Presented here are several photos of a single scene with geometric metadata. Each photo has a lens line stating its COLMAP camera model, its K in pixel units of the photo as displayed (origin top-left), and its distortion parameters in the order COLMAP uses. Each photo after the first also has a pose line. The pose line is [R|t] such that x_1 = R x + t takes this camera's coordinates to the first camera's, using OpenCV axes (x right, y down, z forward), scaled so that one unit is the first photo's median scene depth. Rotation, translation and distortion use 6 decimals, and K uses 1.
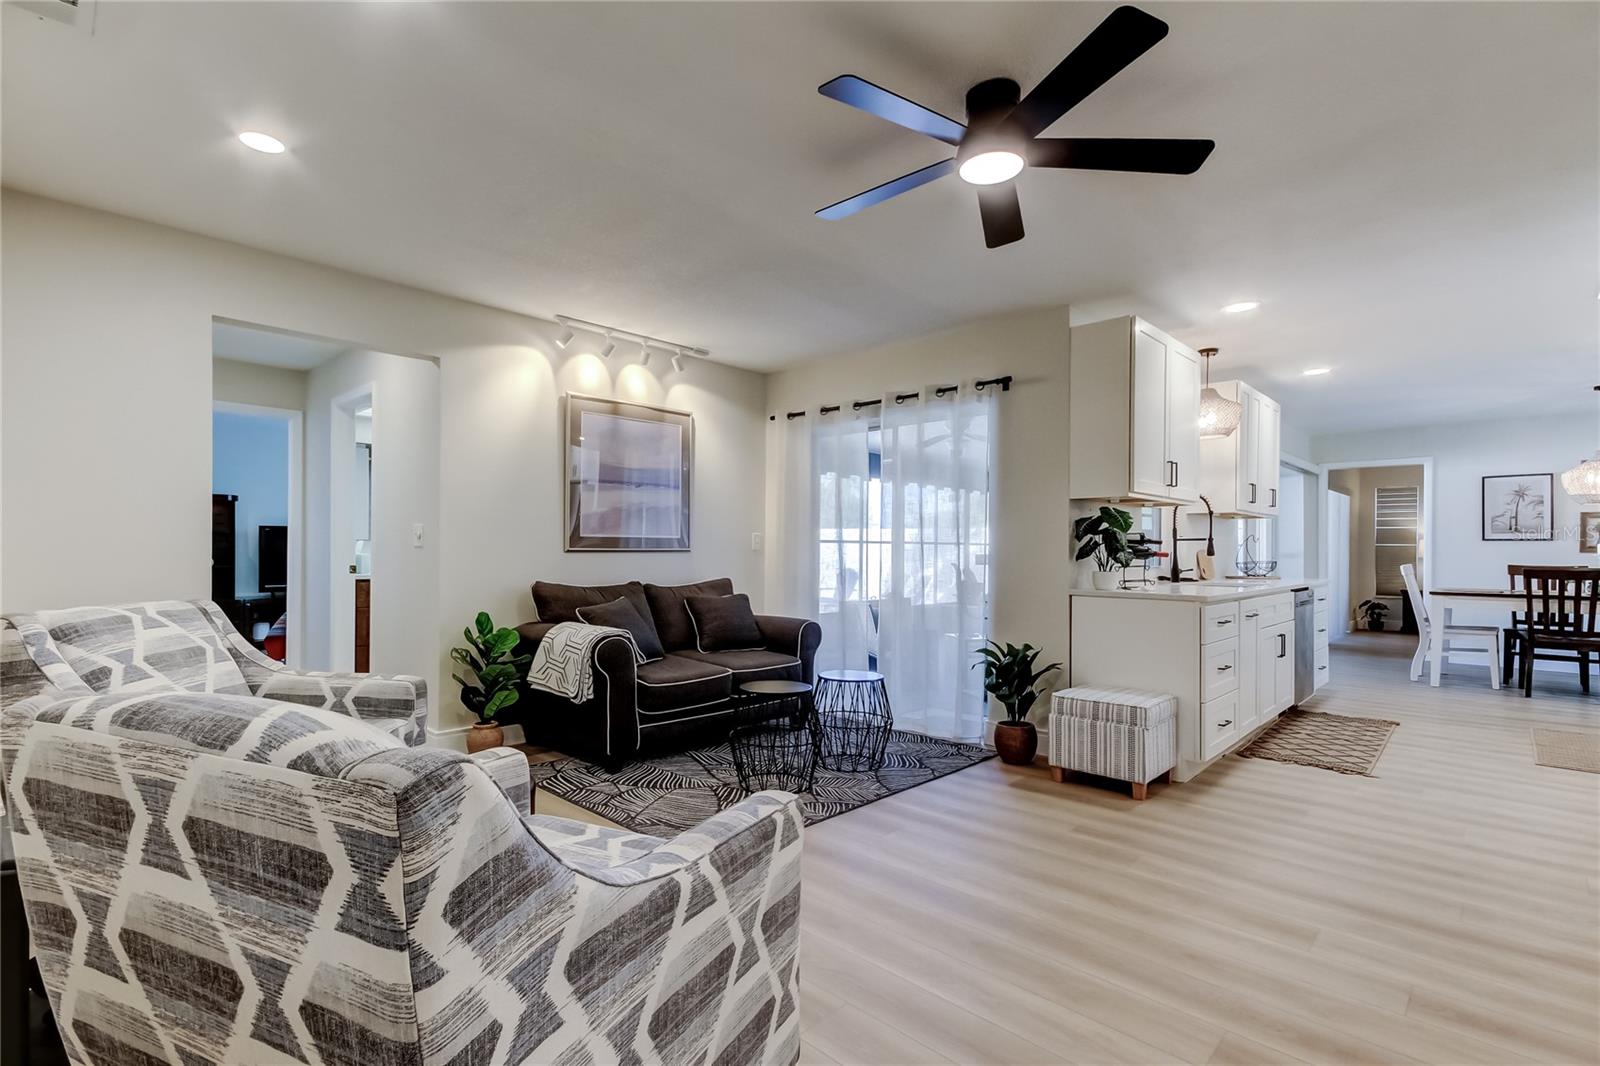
lens RADIAL K [[746.0, 0, 793.2], [0, 746.0, 550.7], [0, 0, 1]] dist [0.013233, -0.000922]
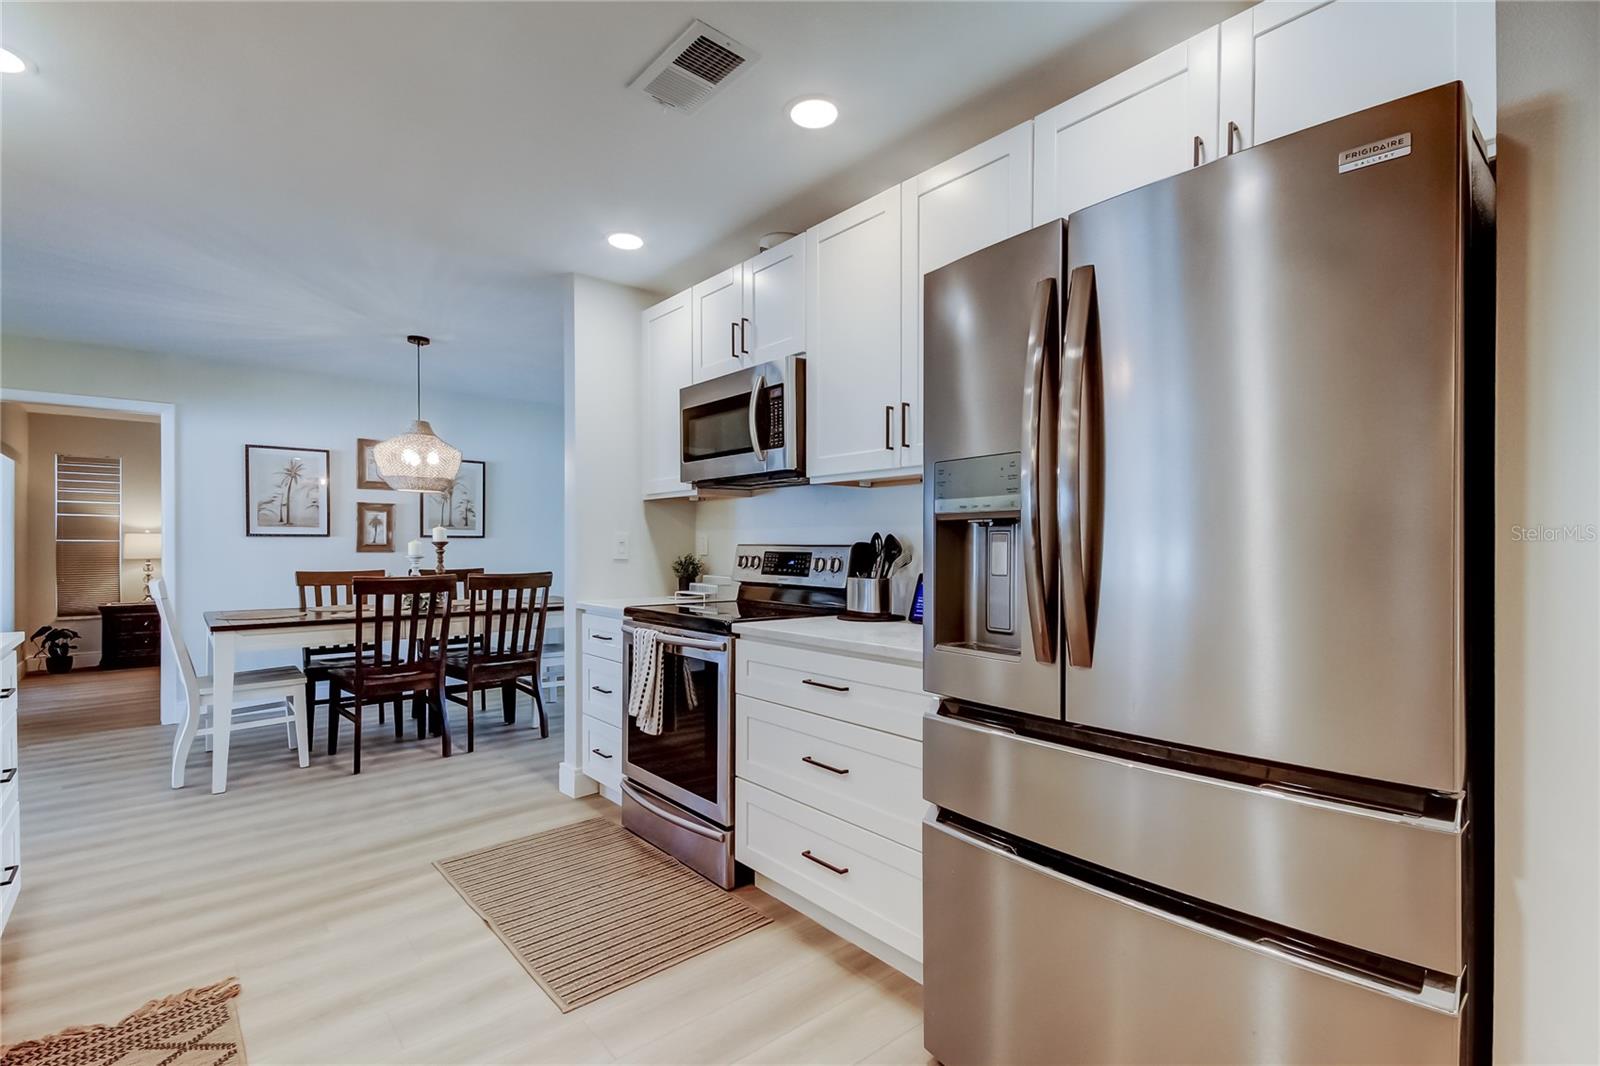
lens RADIAL K [[746.0, 0, 793.2], [0, 746.0, 550.7], [0, 0, 1]] dist [0.013233, -0.000922]
pose [[0.109162, -0.010421, 0.993969, 0.285834], [0.002111, 0.999945, 0.010252, -0.005985], [-0.994022, 0.000979, 0.109178, 0.433813]]
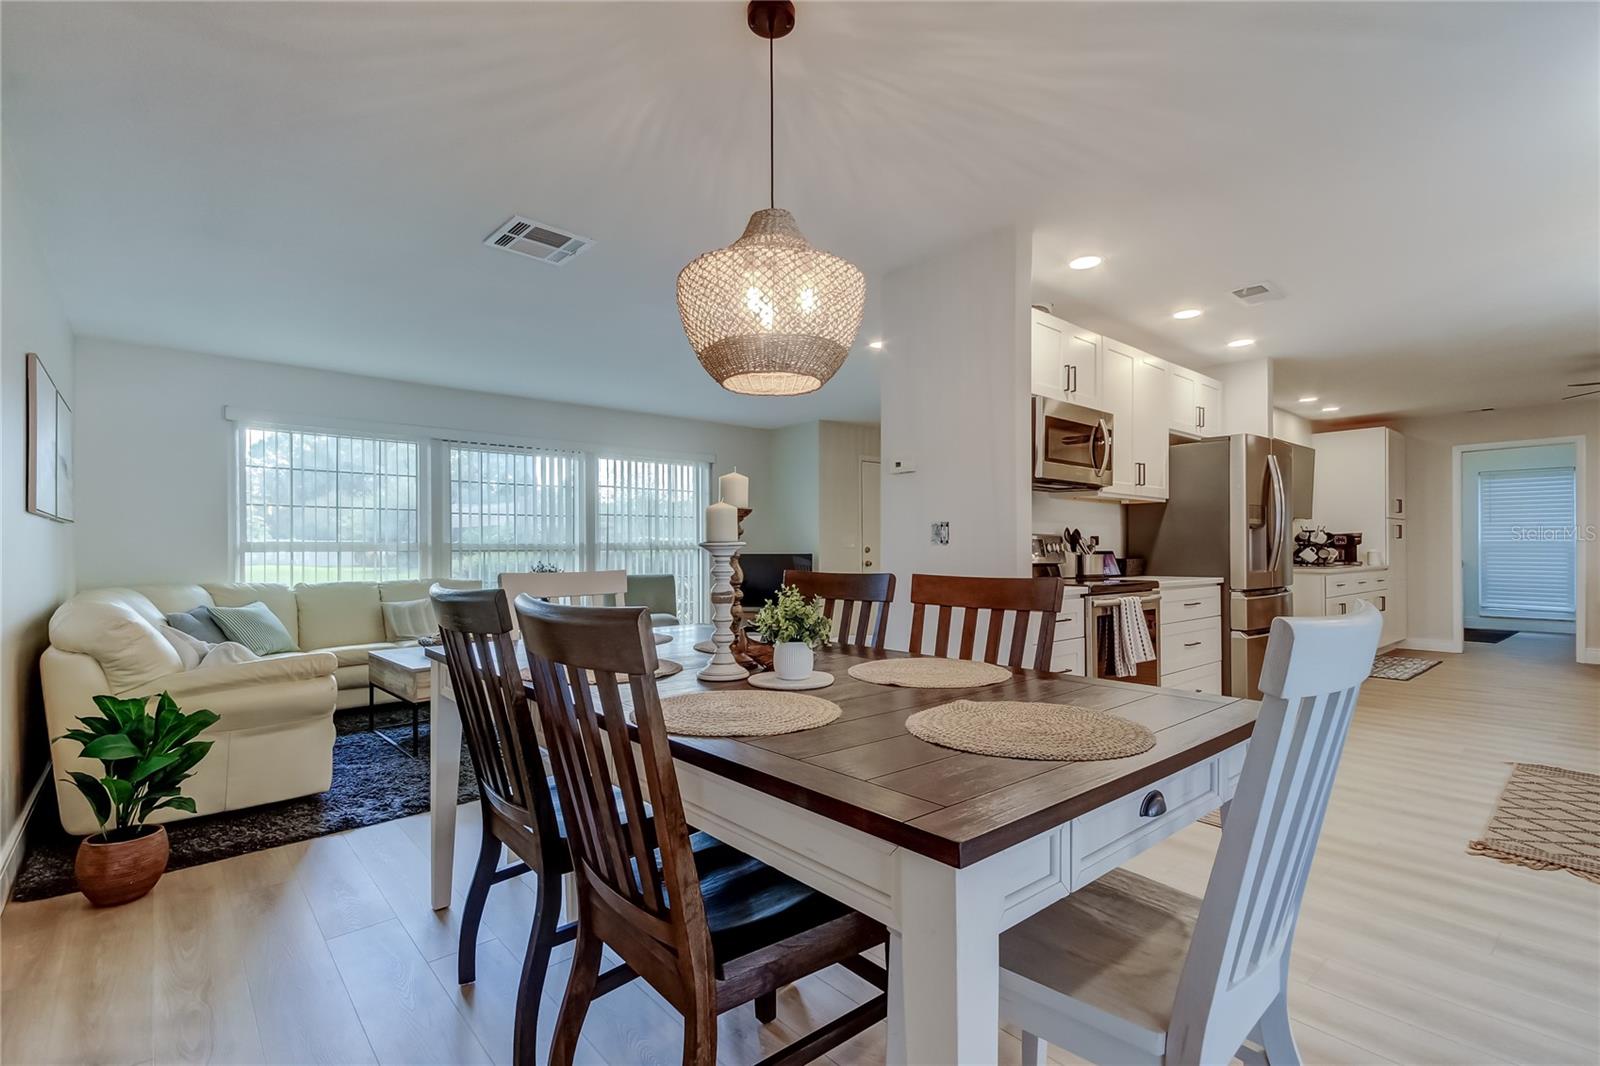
lens RADIAL K [[746.0, 0, 793.2], [0, 746.0, 550.7], [0, 0, 1]] dist [0.013233, -0.000922]
pose [[-0.994101, -0.006647, 0.108256, 0.800422], [-0.006639, 0.999978, 0.000435, 0.008097], [-0.108257, -0.000286, -0.994123, 1.041585]]
